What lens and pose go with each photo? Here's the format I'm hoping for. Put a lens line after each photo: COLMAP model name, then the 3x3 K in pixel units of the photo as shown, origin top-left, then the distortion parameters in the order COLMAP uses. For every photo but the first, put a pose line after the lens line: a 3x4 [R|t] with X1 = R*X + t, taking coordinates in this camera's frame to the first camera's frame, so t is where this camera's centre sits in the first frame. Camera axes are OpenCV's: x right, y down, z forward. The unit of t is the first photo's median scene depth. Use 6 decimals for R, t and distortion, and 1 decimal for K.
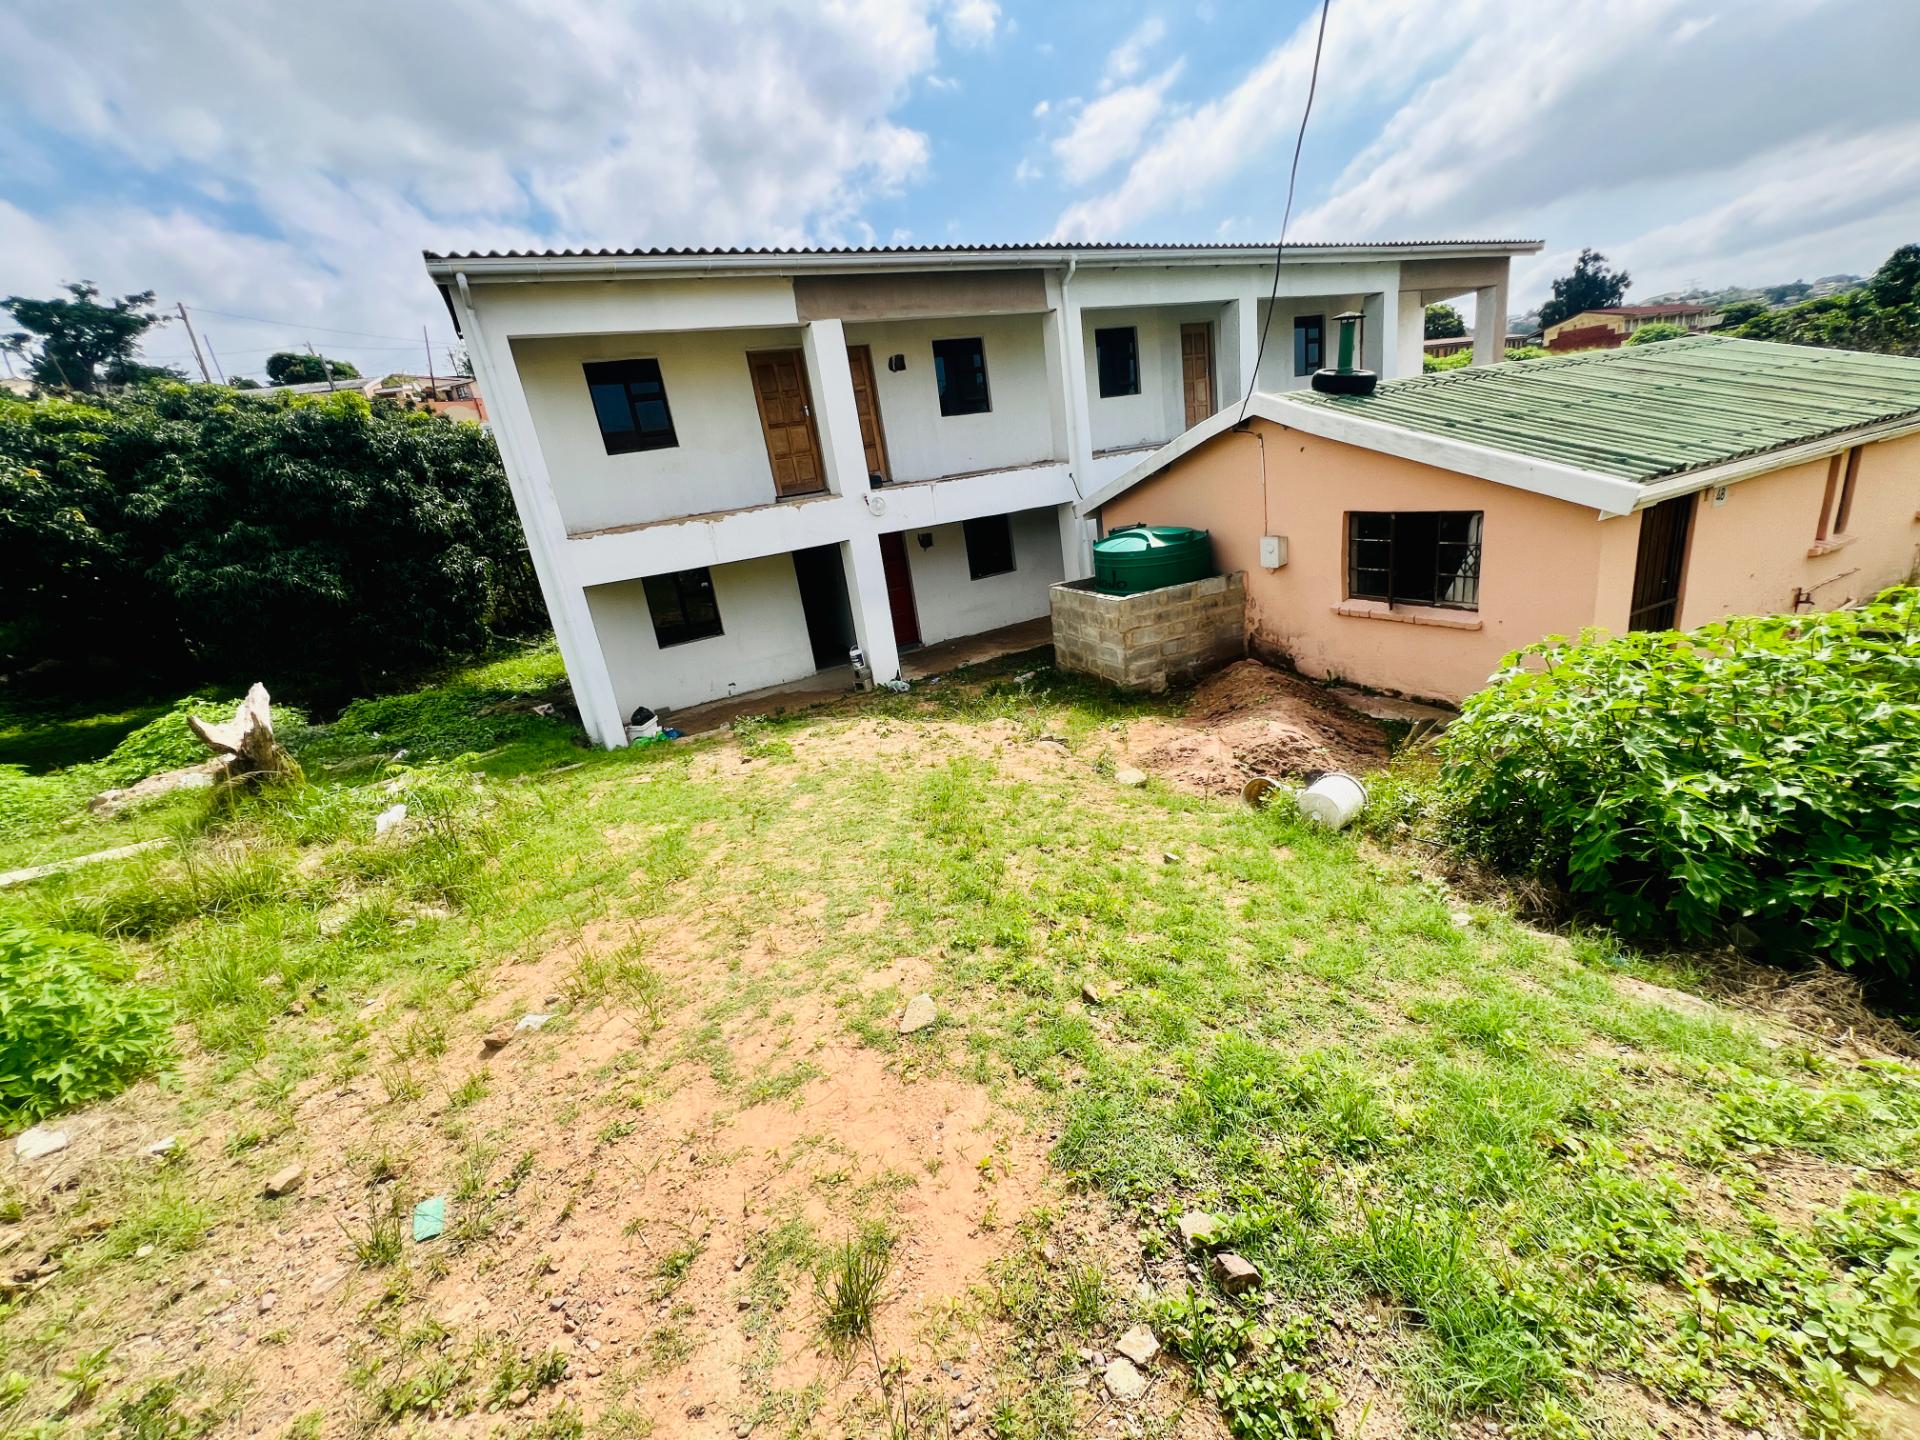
lens RADIAL K [[761.3, 0, 955.6], [0, 761.3, 724.3], [0, 0, 1]] dist [-0.017487, 0.000046]
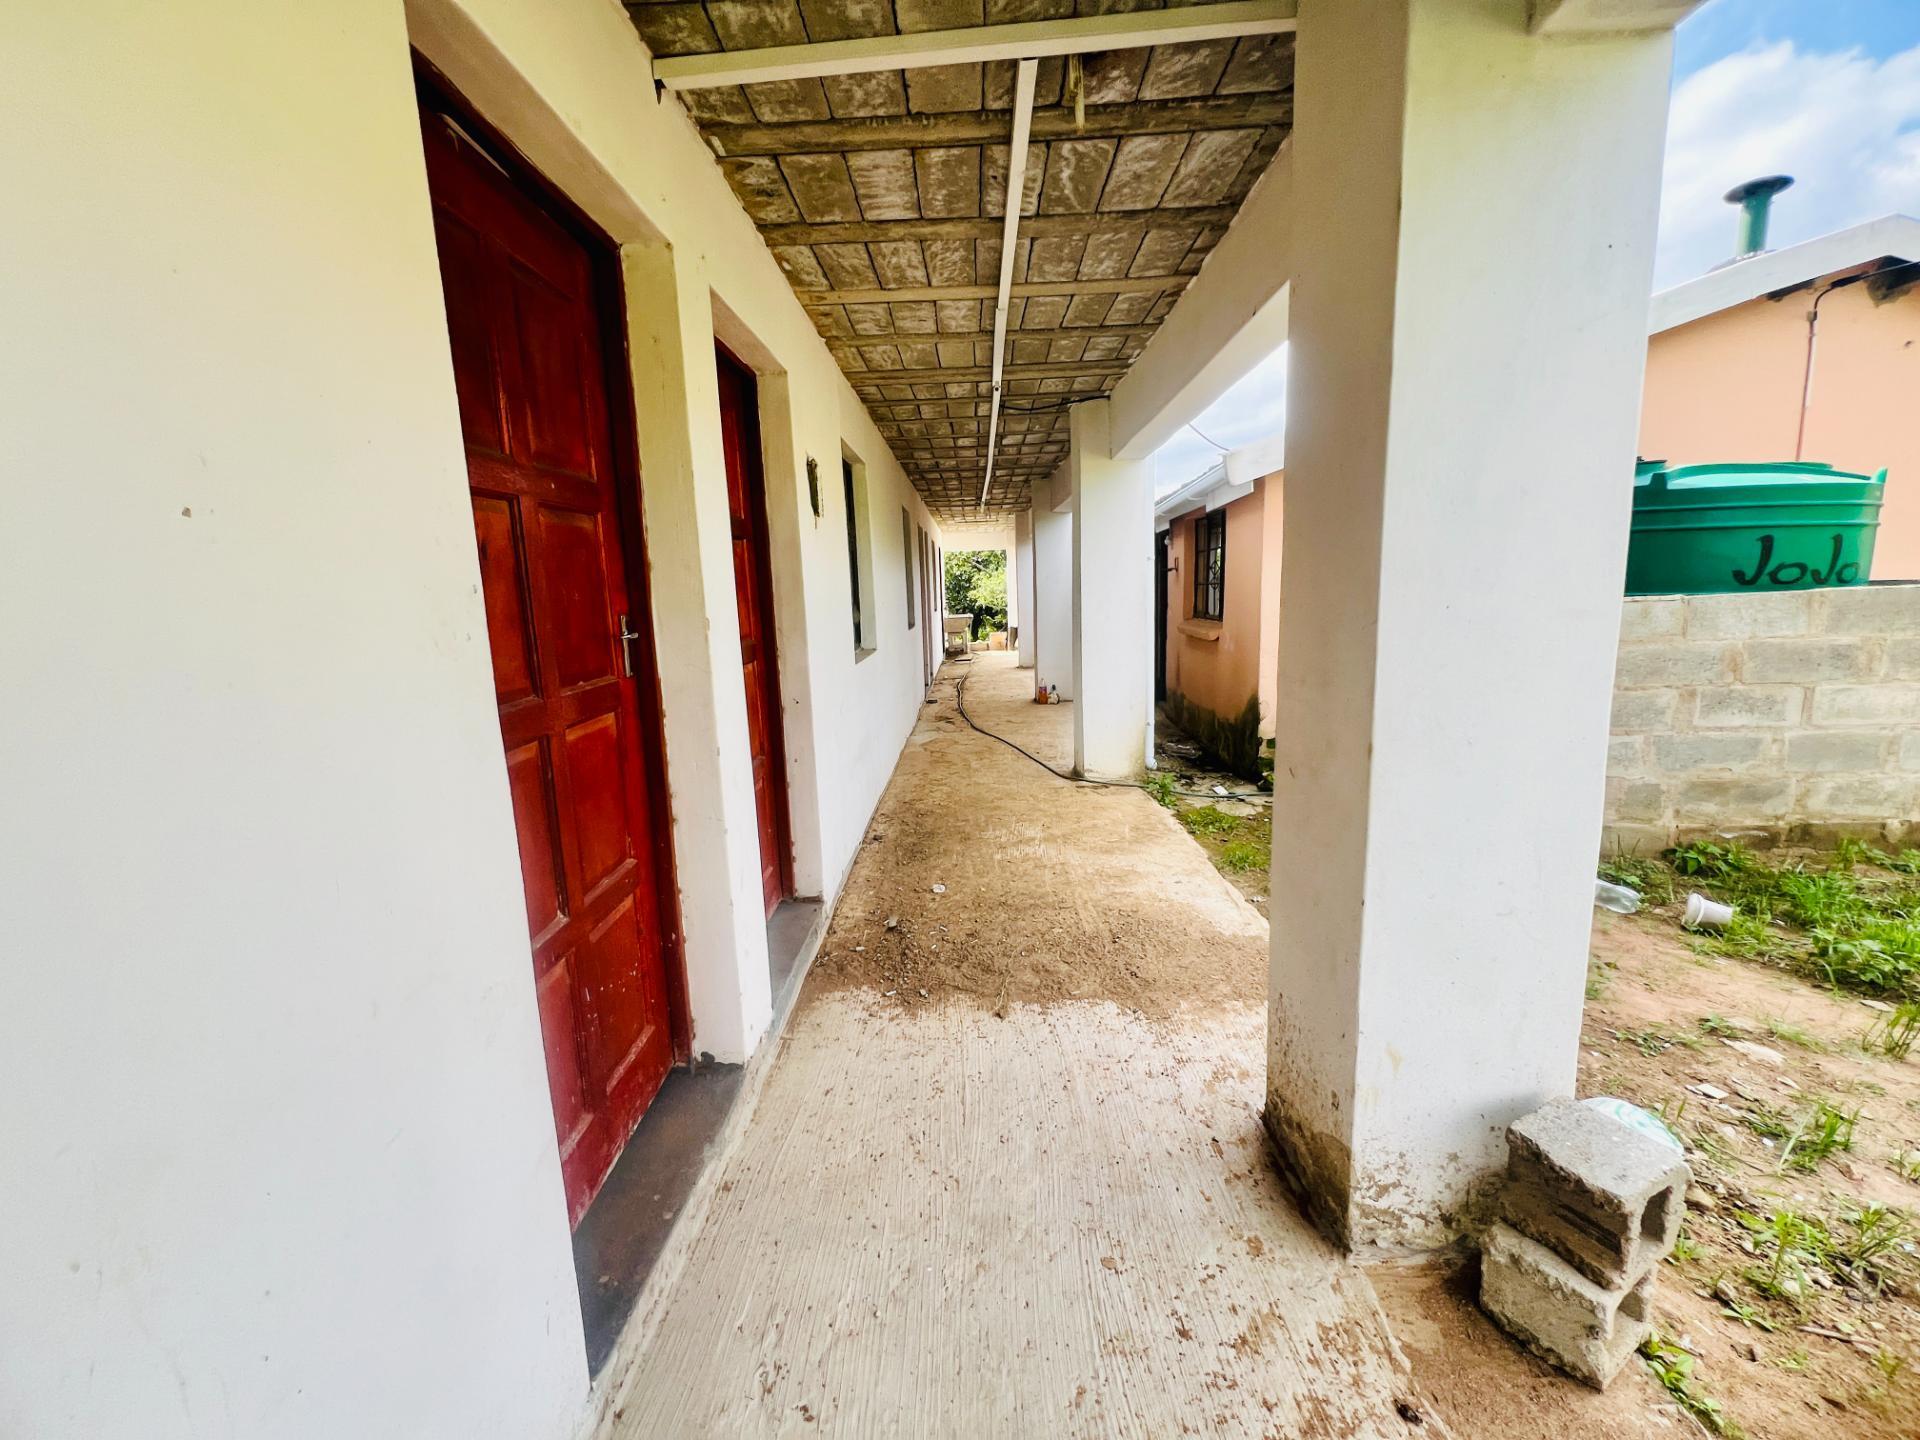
lens RADIAL K [[769.0, 0, 960.0], [0, 769.0, 720.0], [0, 0, 1]] dist [0.000985, 0.000333]
pose [[0.488443, -0.023568, 0.872277, -0.288150], [0.245319, 0.963026, -0.111349, -0.154590], [-0.837402, 0.268374, 0.476166, 1.044268]]
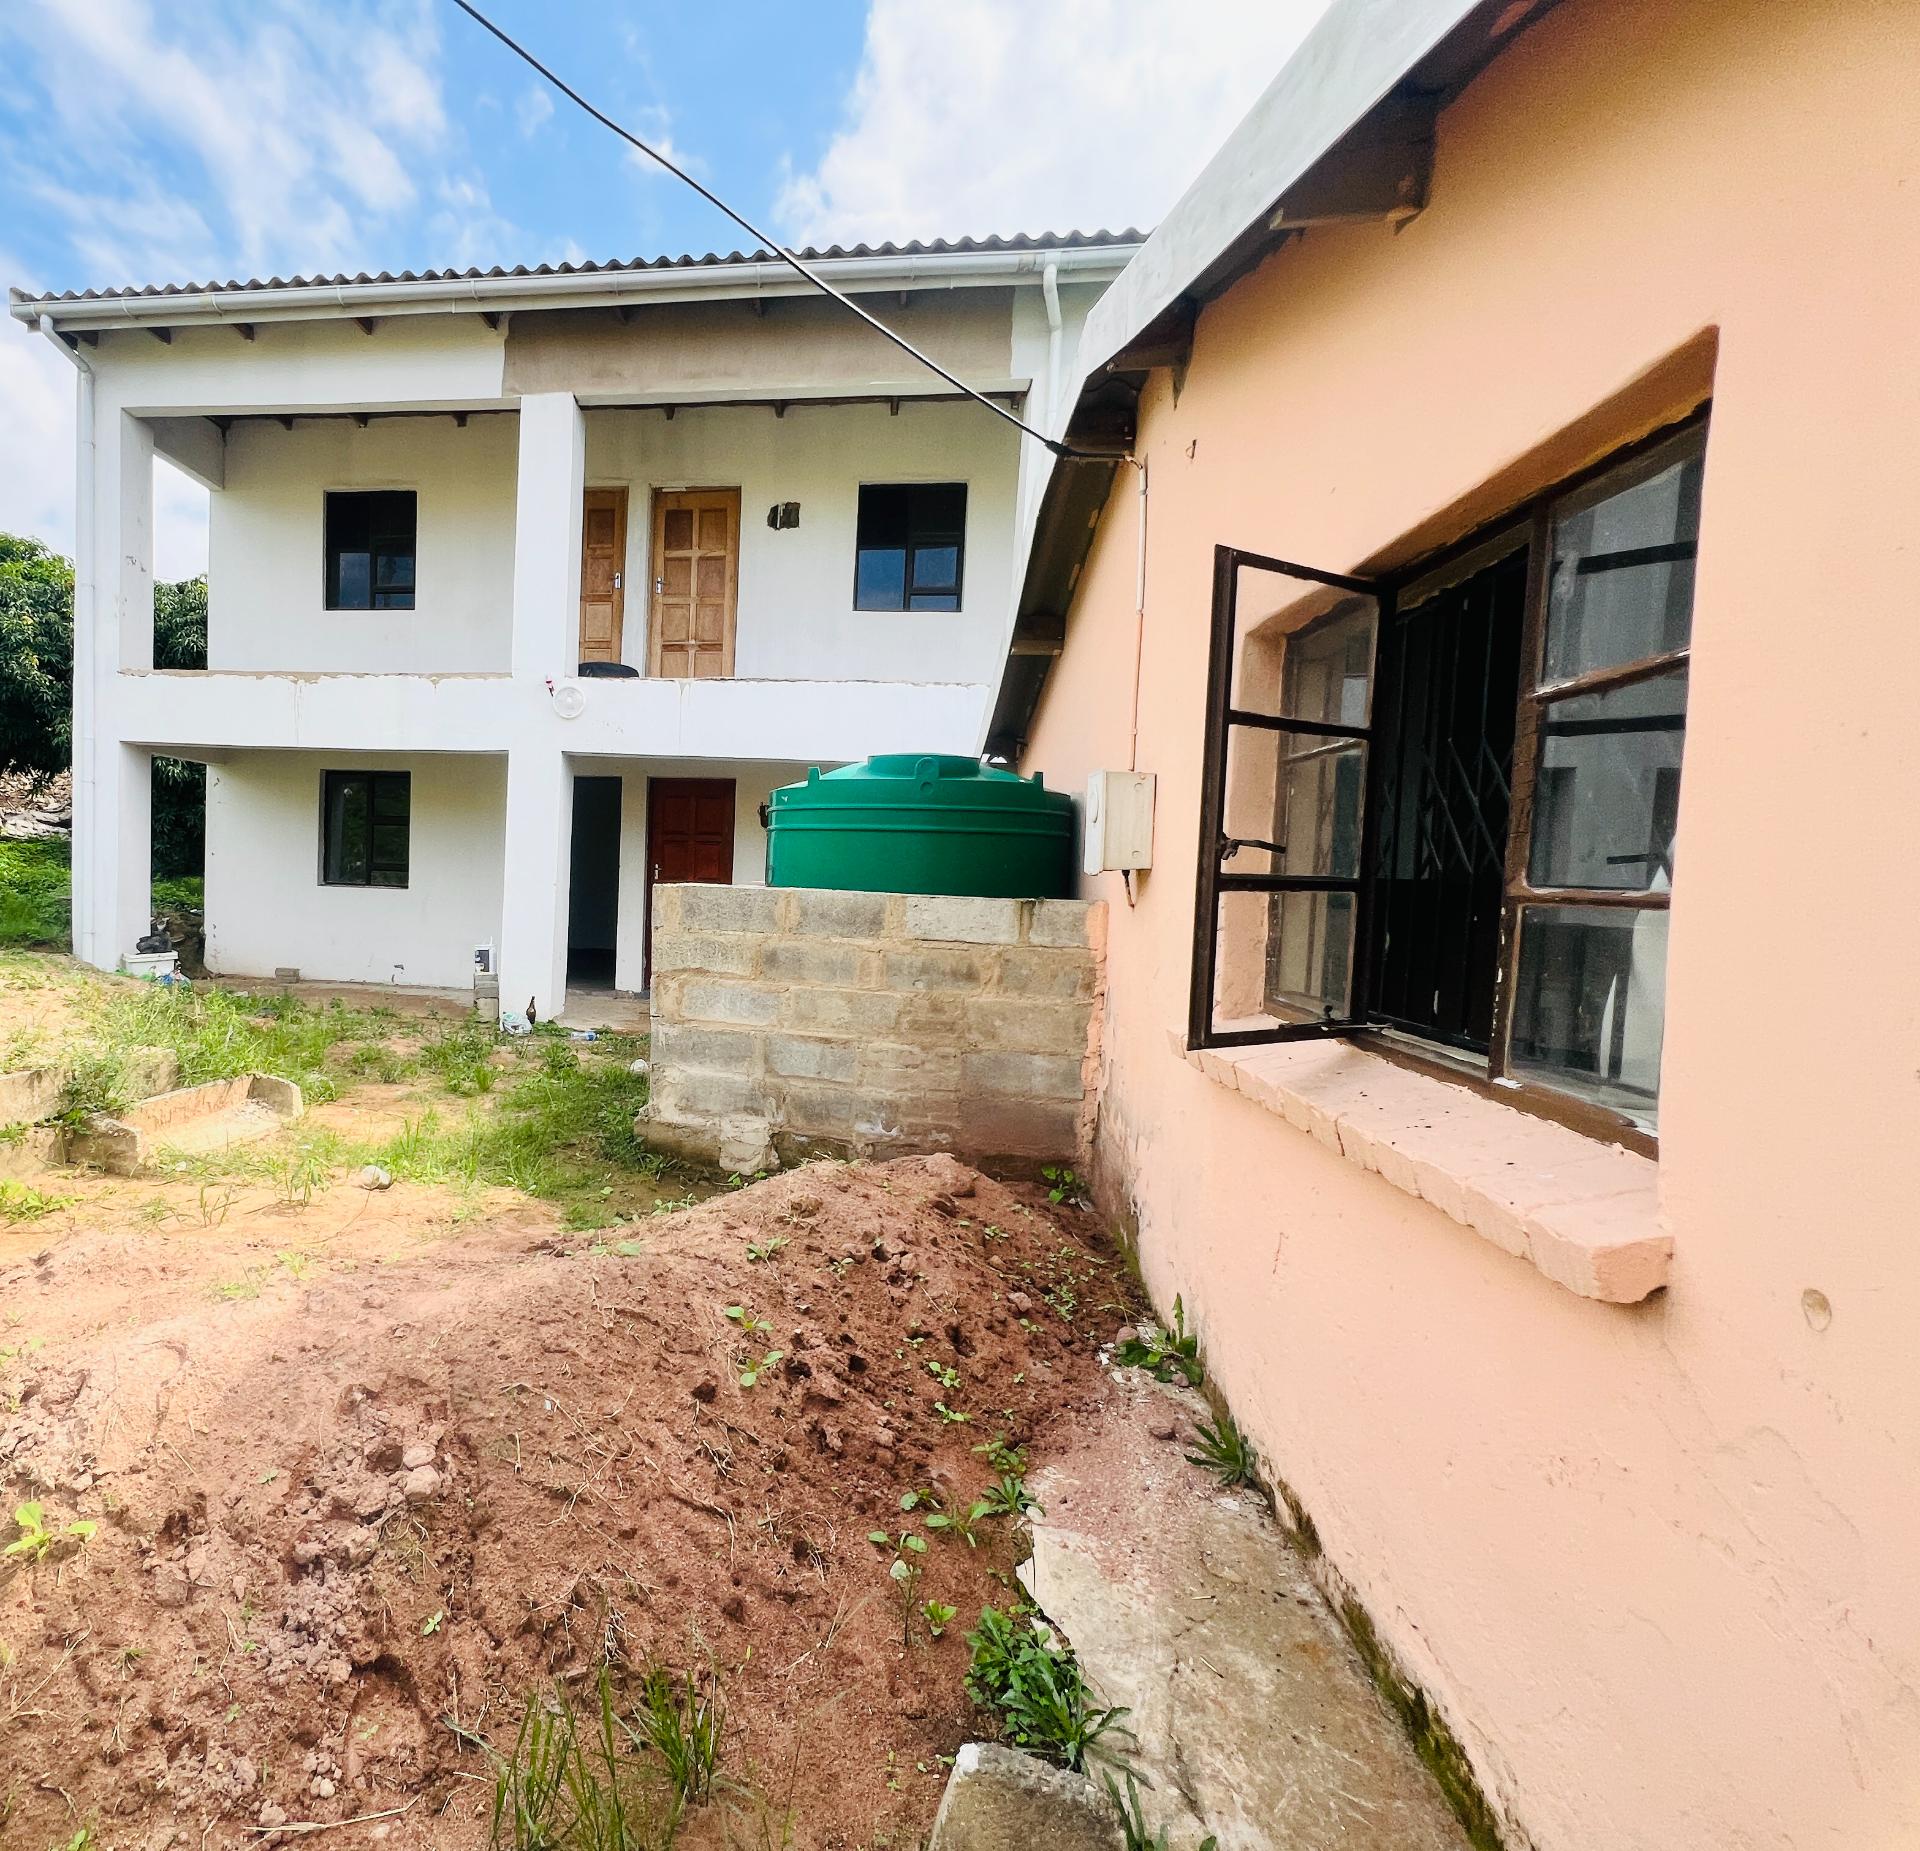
lens RADIAL K [[985.0, 0, 690.8], [0, 985.0, 922.8], [0, 0, 1]] dist [-0.001876, -0.000454]
pose [[0.787674, 0.202807, -0.581755, 0.419715], [-0.333029, 0.934581, -0.125101, -0.072819], [0.518326, 0.292280, 0.803686, 0.502323]]
